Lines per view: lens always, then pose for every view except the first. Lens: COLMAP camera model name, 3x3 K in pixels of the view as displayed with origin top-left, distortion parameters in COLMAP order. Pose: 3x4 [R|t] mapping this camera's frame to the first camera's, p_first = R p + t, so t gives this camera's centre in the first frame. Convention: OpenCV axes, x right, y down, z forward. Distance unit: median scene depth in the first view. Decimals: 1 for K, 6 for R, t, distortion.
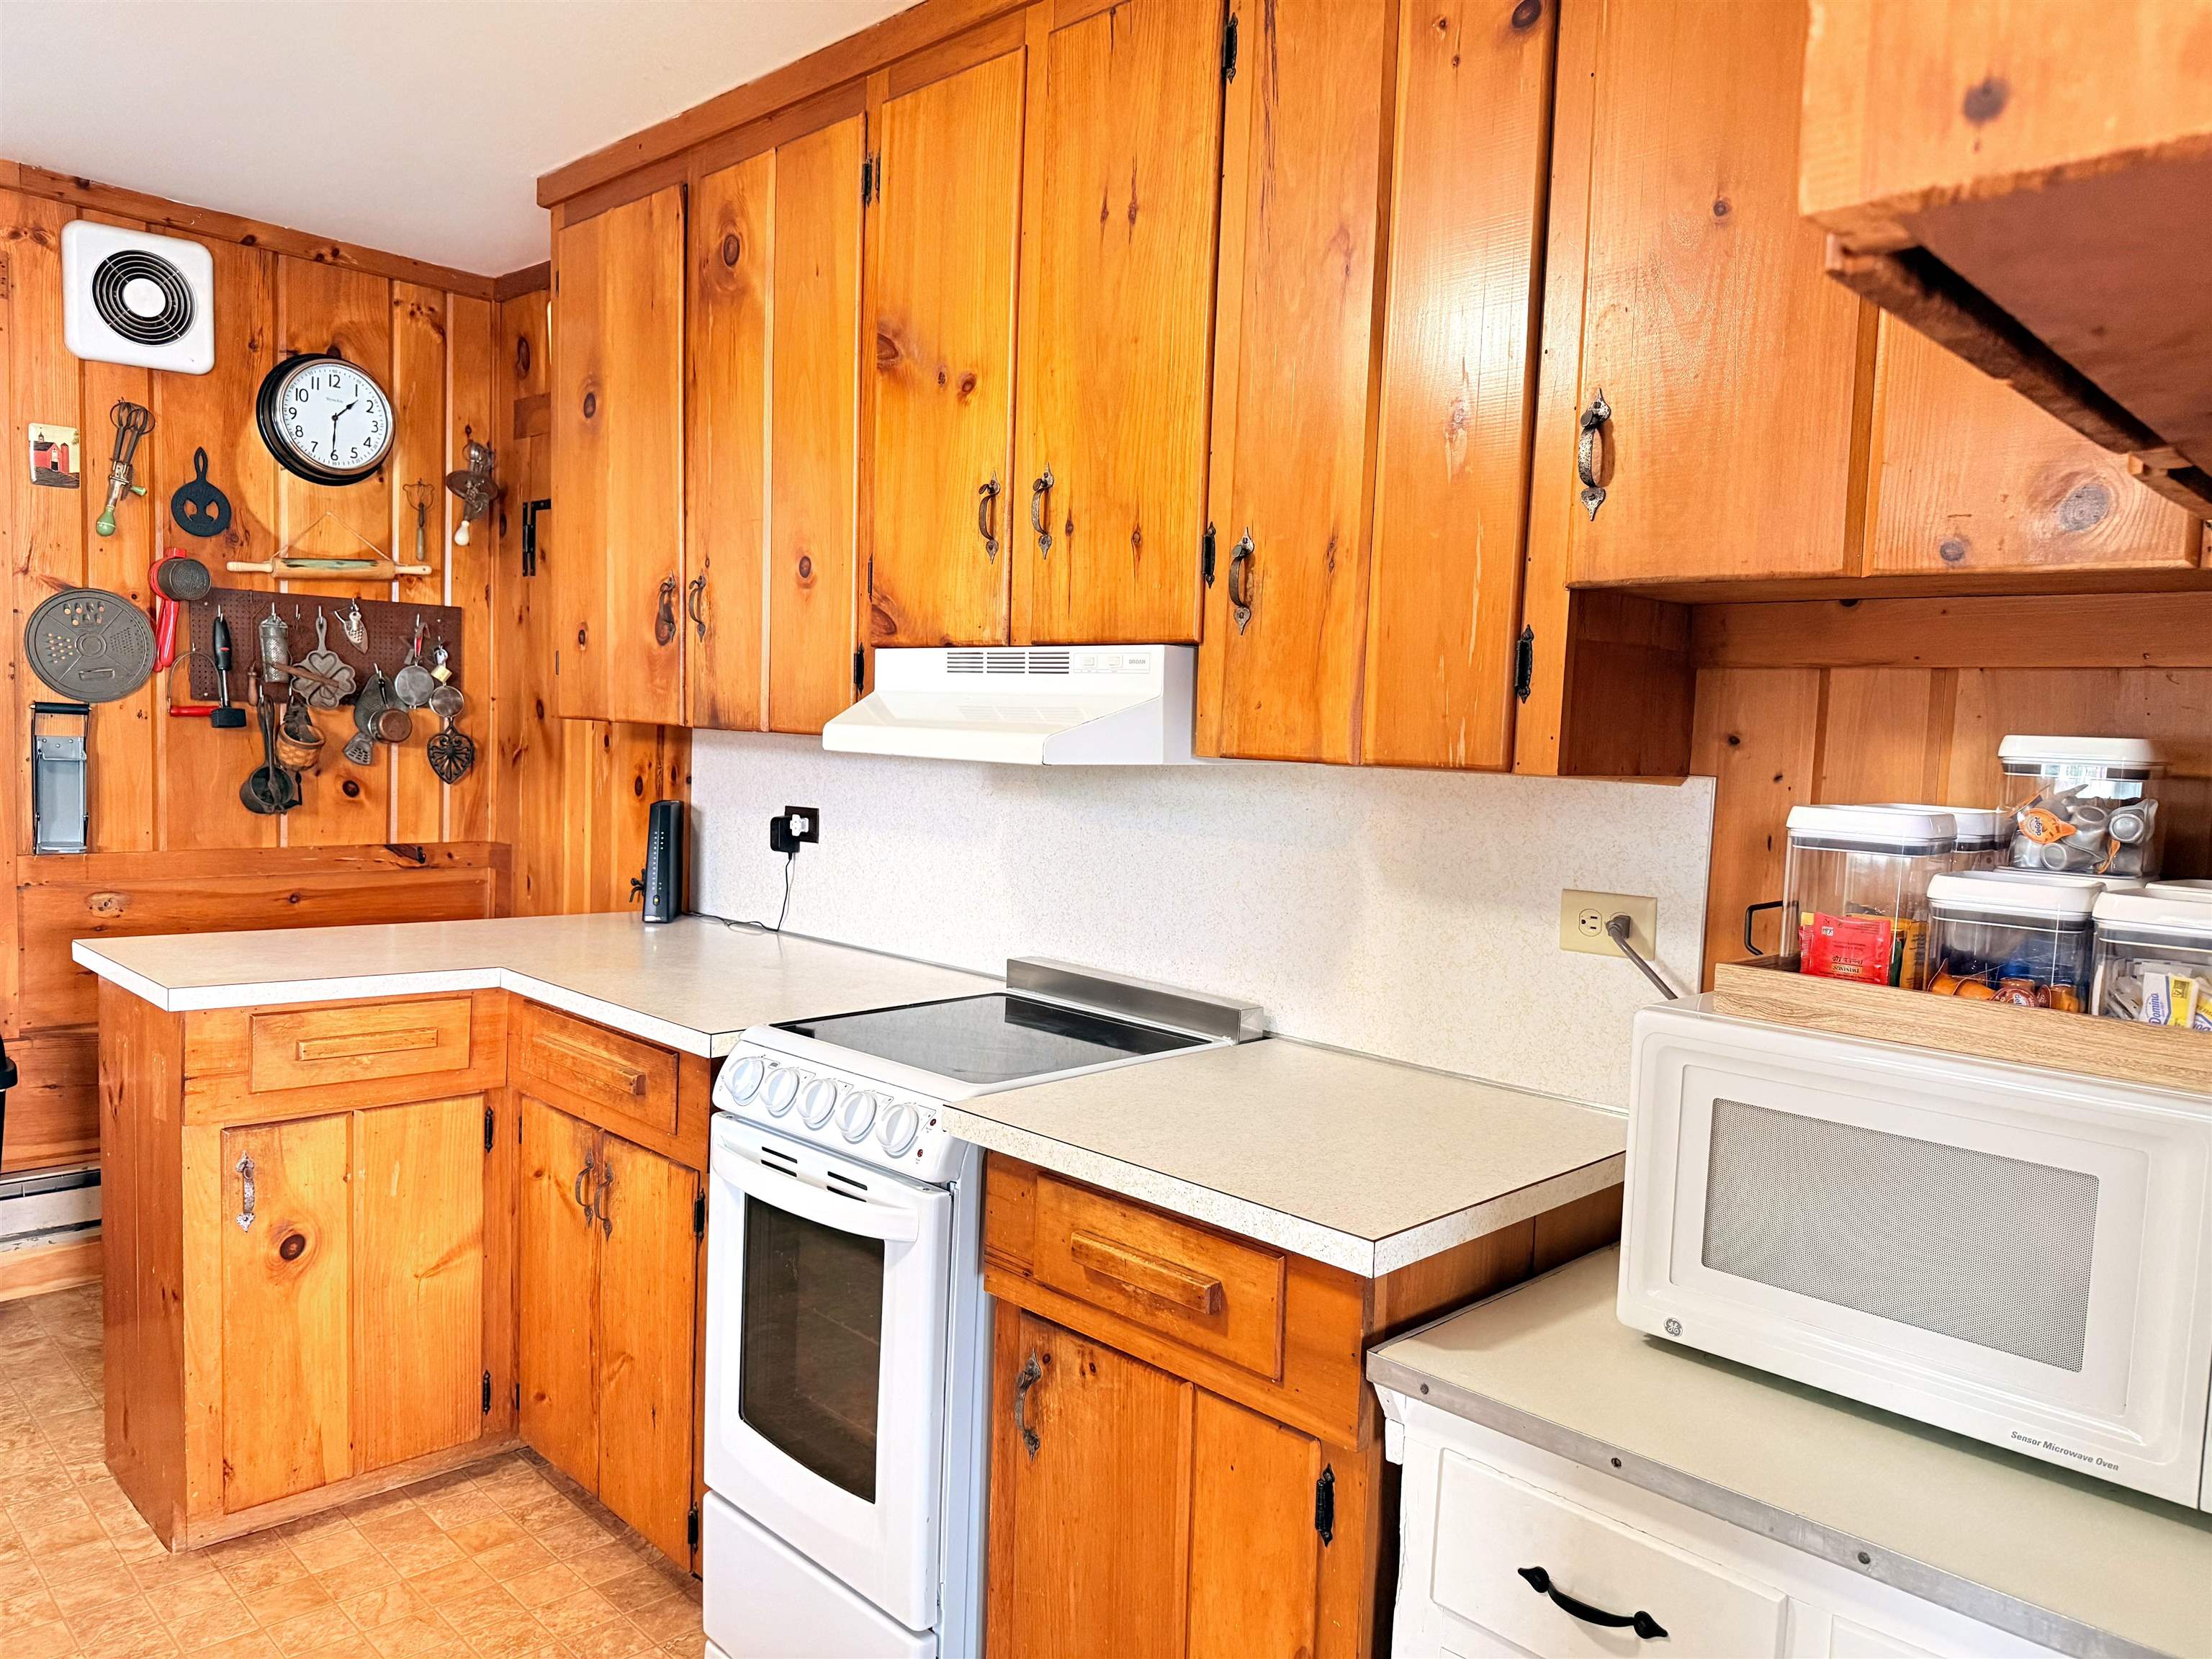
lens RADIAL K [[1593.9, 0, 1103.9], [0, 1593.9, 833.6], [0, 0, 1]] dist [0.022020, -0.019992]
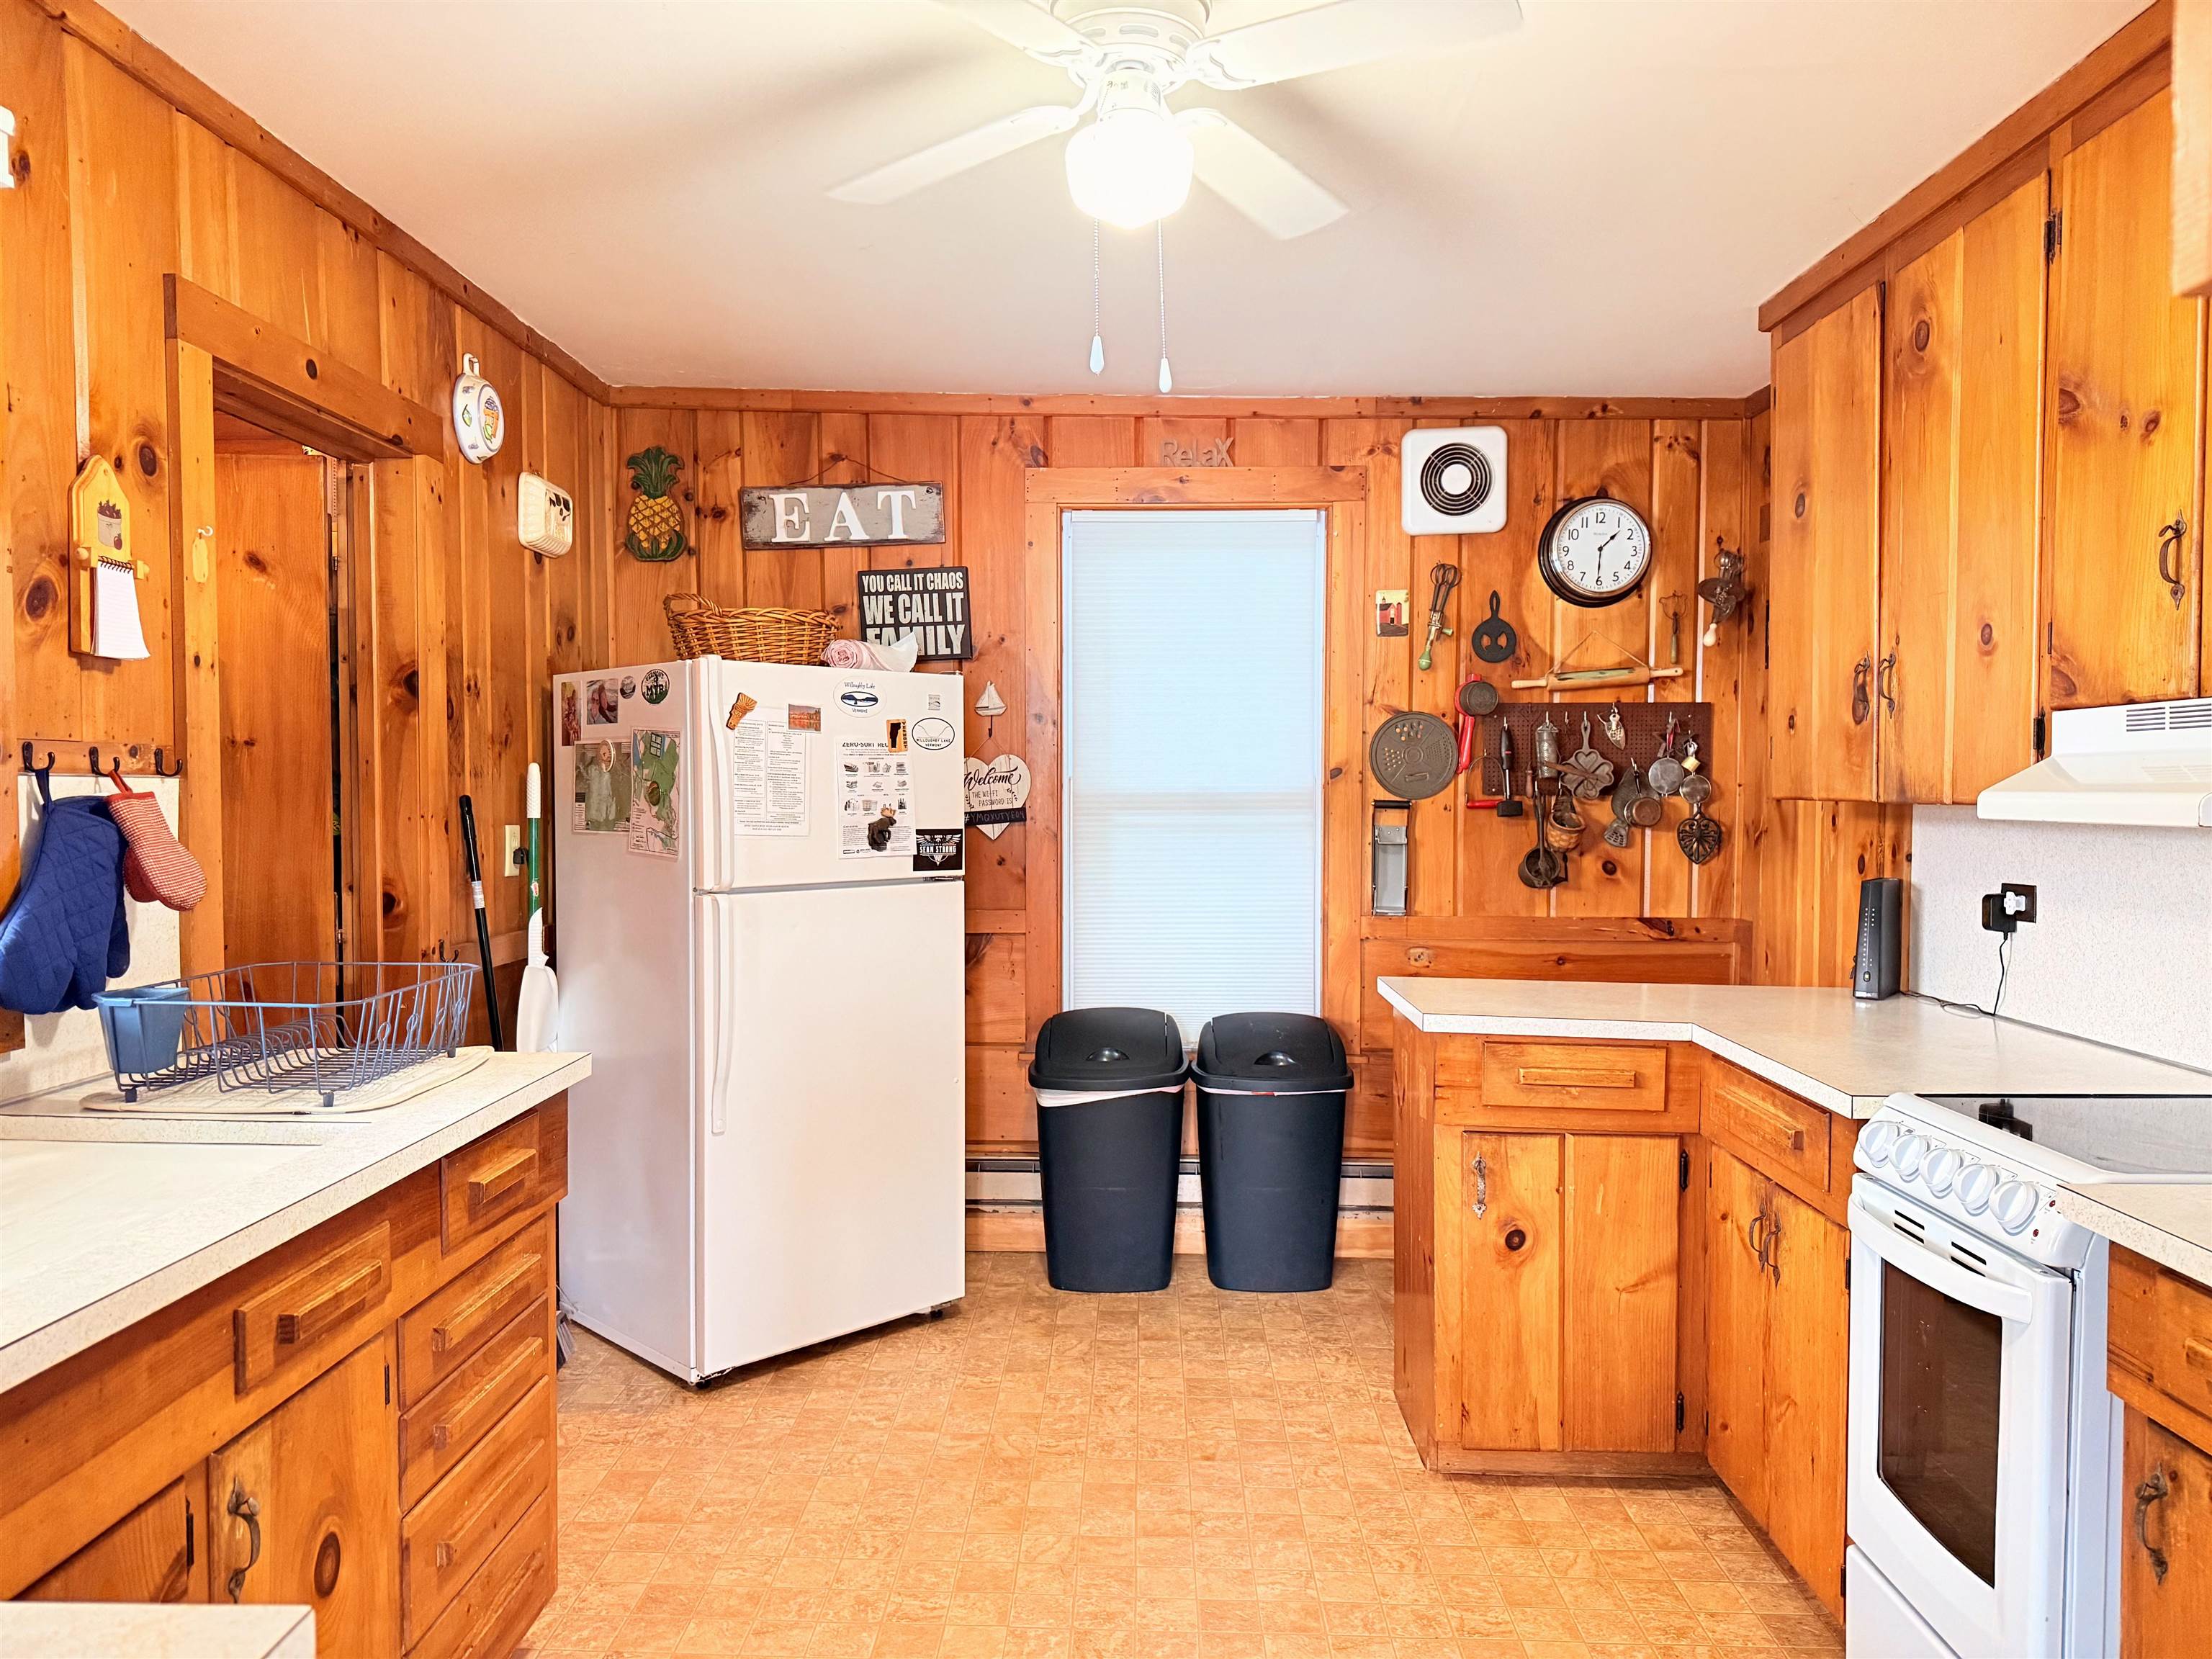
lens RADIAL K [[1573.3, 0, 1106.0], [0, 1573.3, 829.5], [0, 0, 1]] dist [0.141063, -0.116417]
pose [[0.694308, -0.015727, -0.719506, 0.143346], [-0.026983, 0.998489, -0.047864, 0.012804], [0.719172, 0.052647, 0.692835, -0.073730]]
